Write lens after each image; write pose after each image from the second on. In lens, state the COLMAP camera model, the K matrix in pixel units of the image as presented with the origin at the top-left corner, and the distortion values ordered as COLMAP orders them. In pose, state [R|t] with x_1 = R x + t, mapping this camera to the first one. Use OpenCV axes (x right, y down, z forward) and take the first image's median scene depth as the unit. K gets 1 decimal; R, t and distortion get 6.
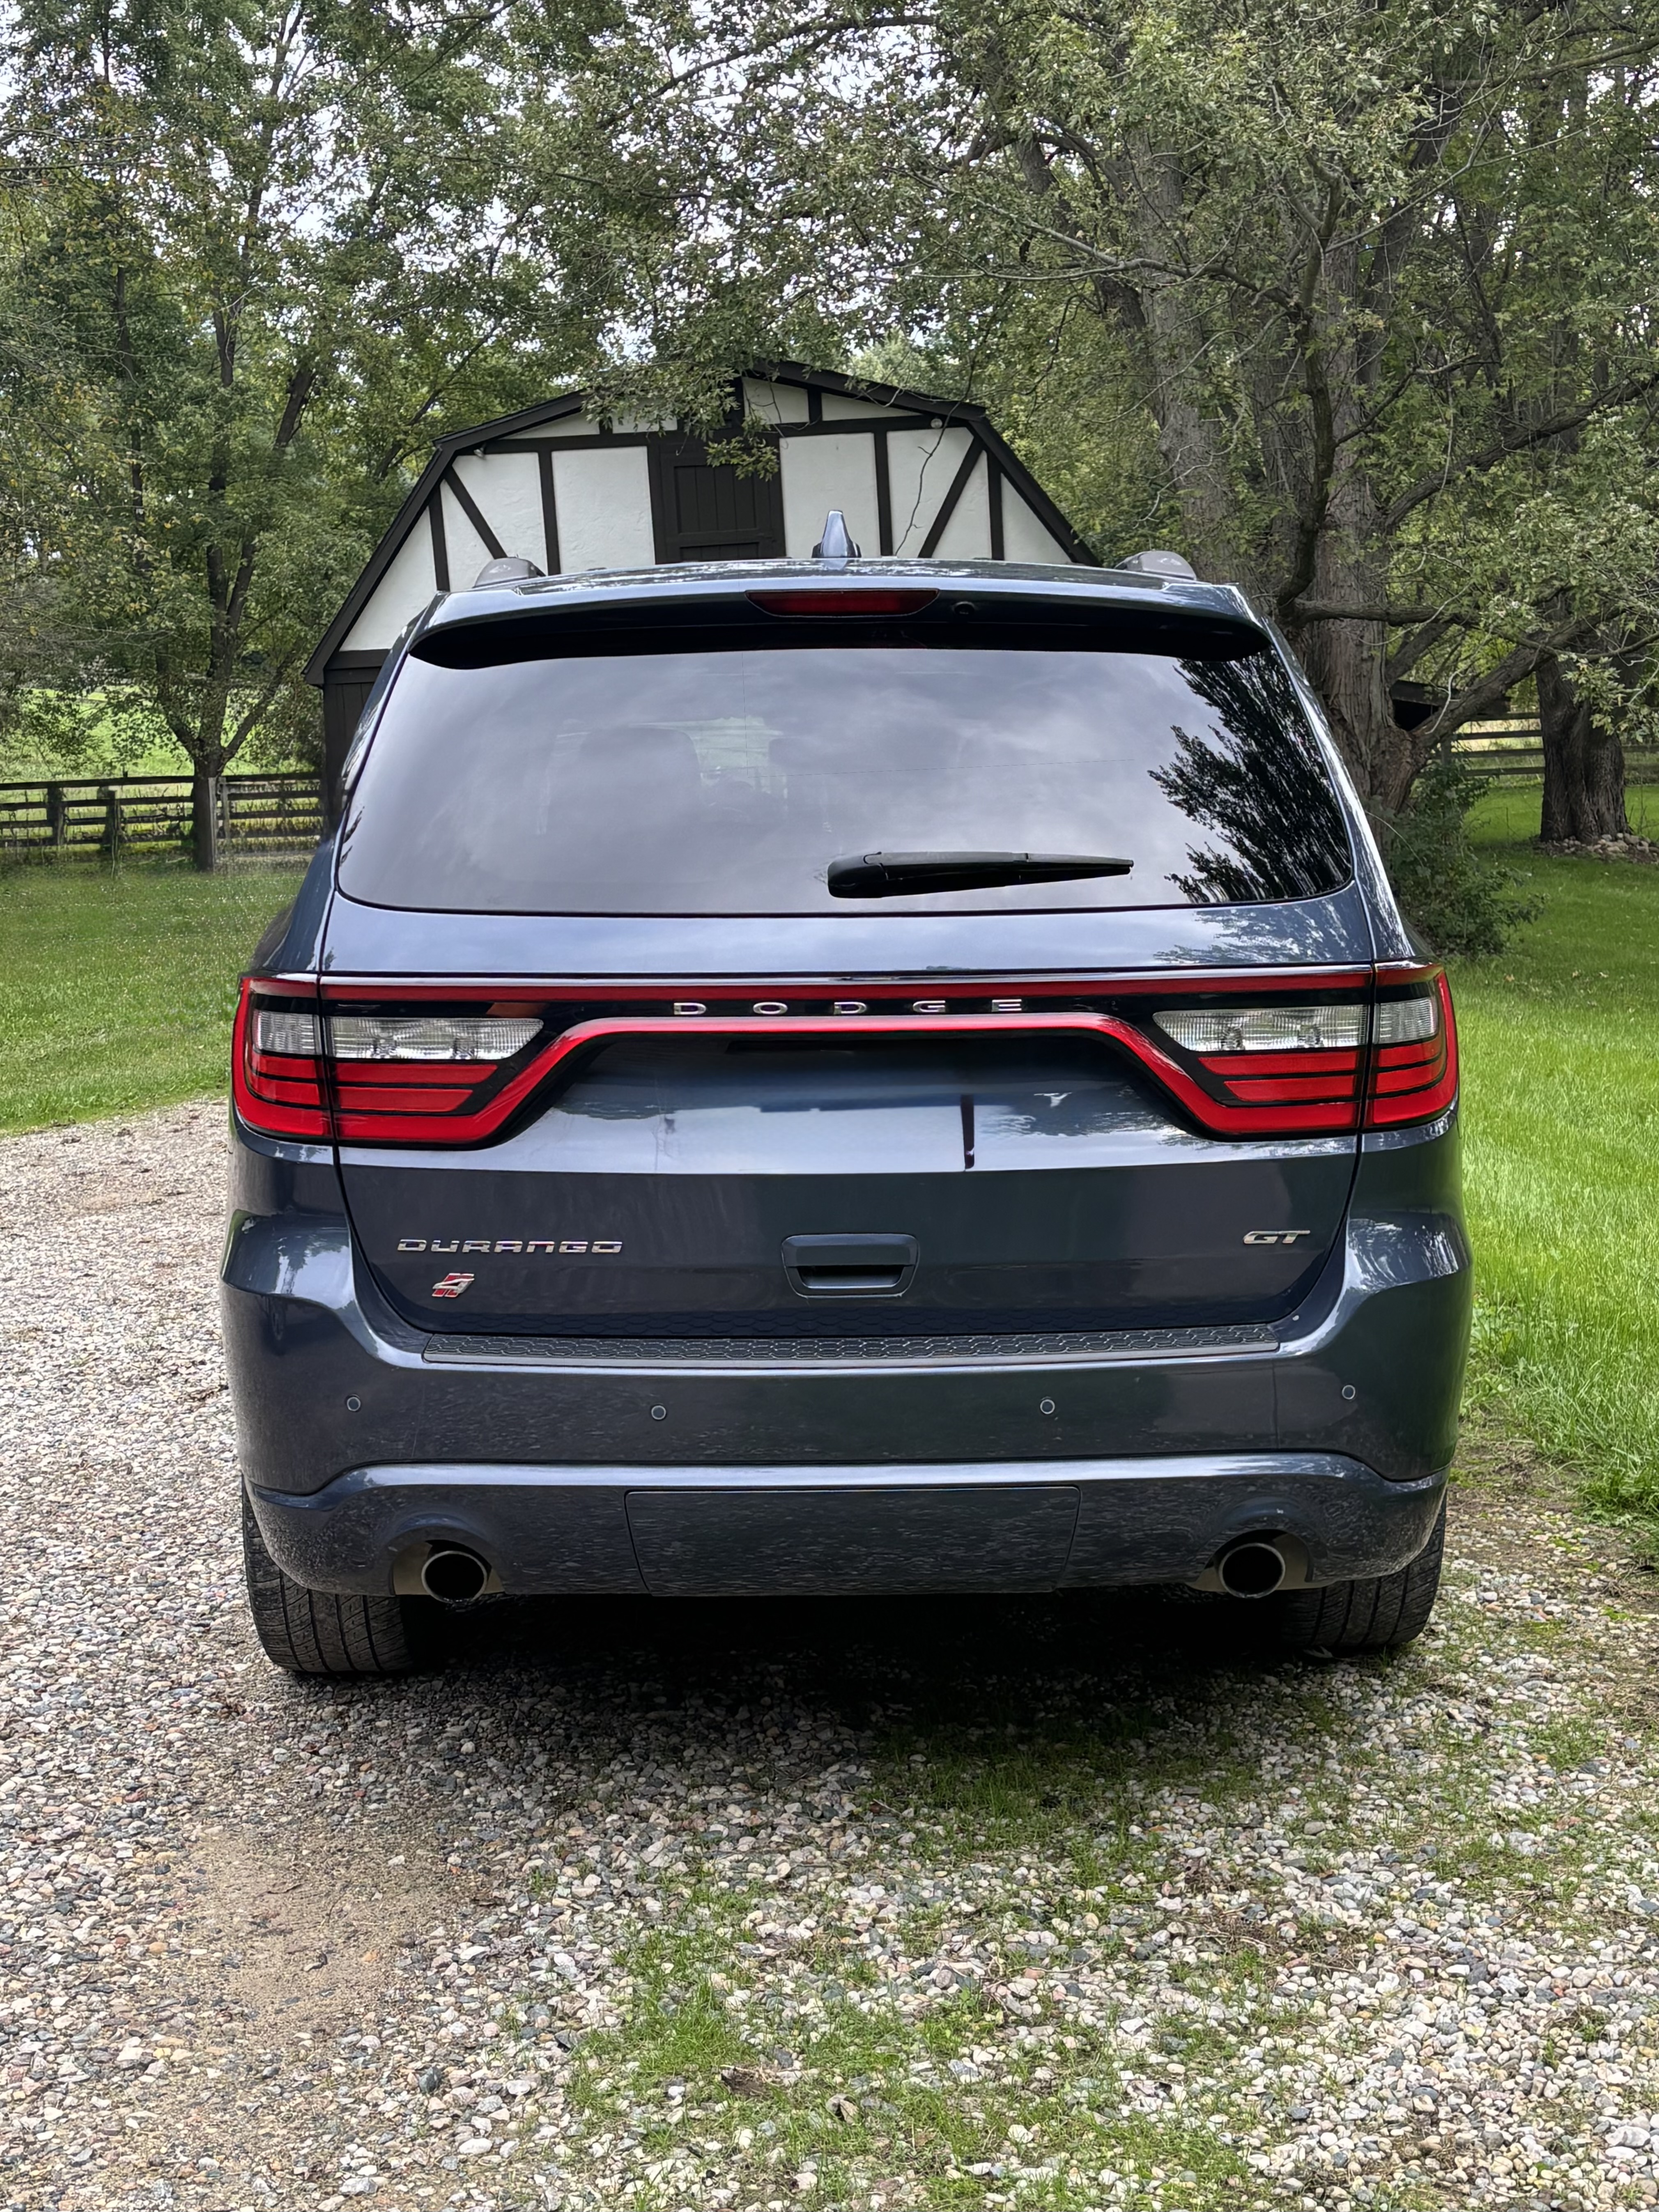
lens RADIAL K [[2815.3, 0, 829.6], [0, 2815.3, 1107.5], [0, 0, 1]] dist [-0.148614, 0.000000]
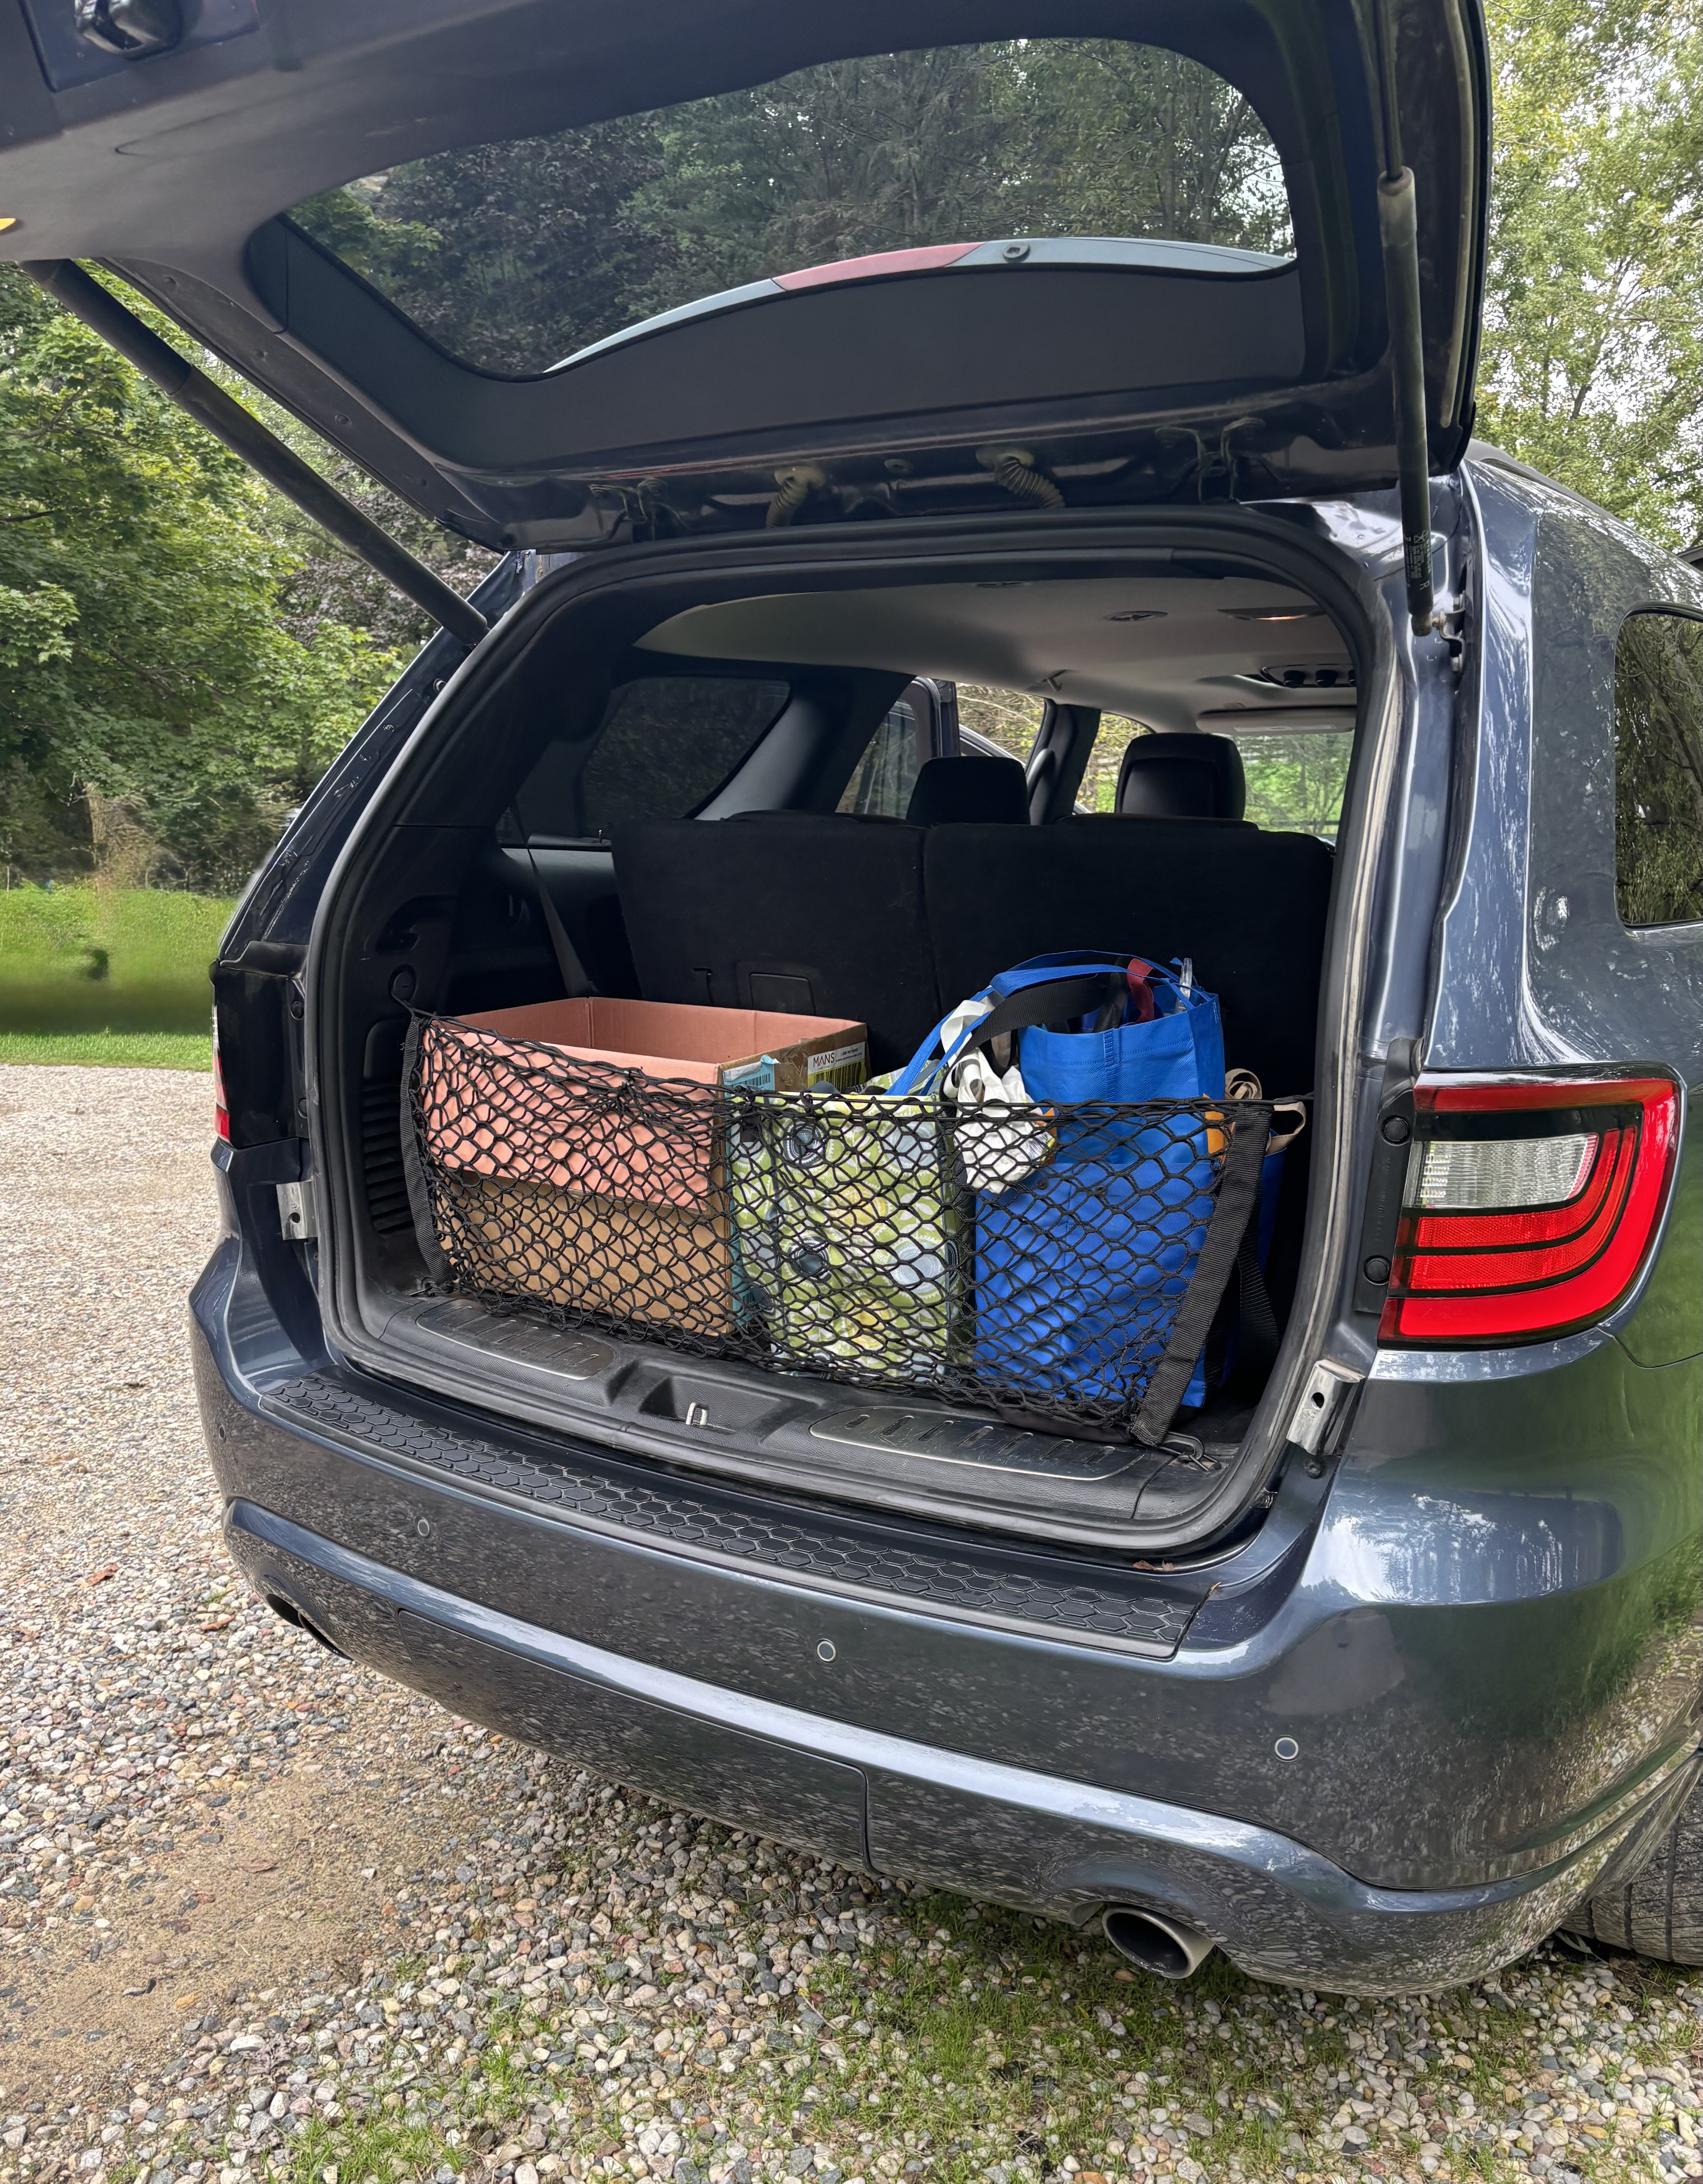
lens RADIAL K [[1795.3, 0, 755.7], [0, 1795.3, 1226.4], [0, 0, 1]] dist [0.011750, 0.014422]
pose [[0.829416, 0.154293, -0.536900, 0.292951], [-0.096293, 0.986202, 0.134657, -0.063698], [0.550269, -0.059987, 0.832830, 0.594356]]
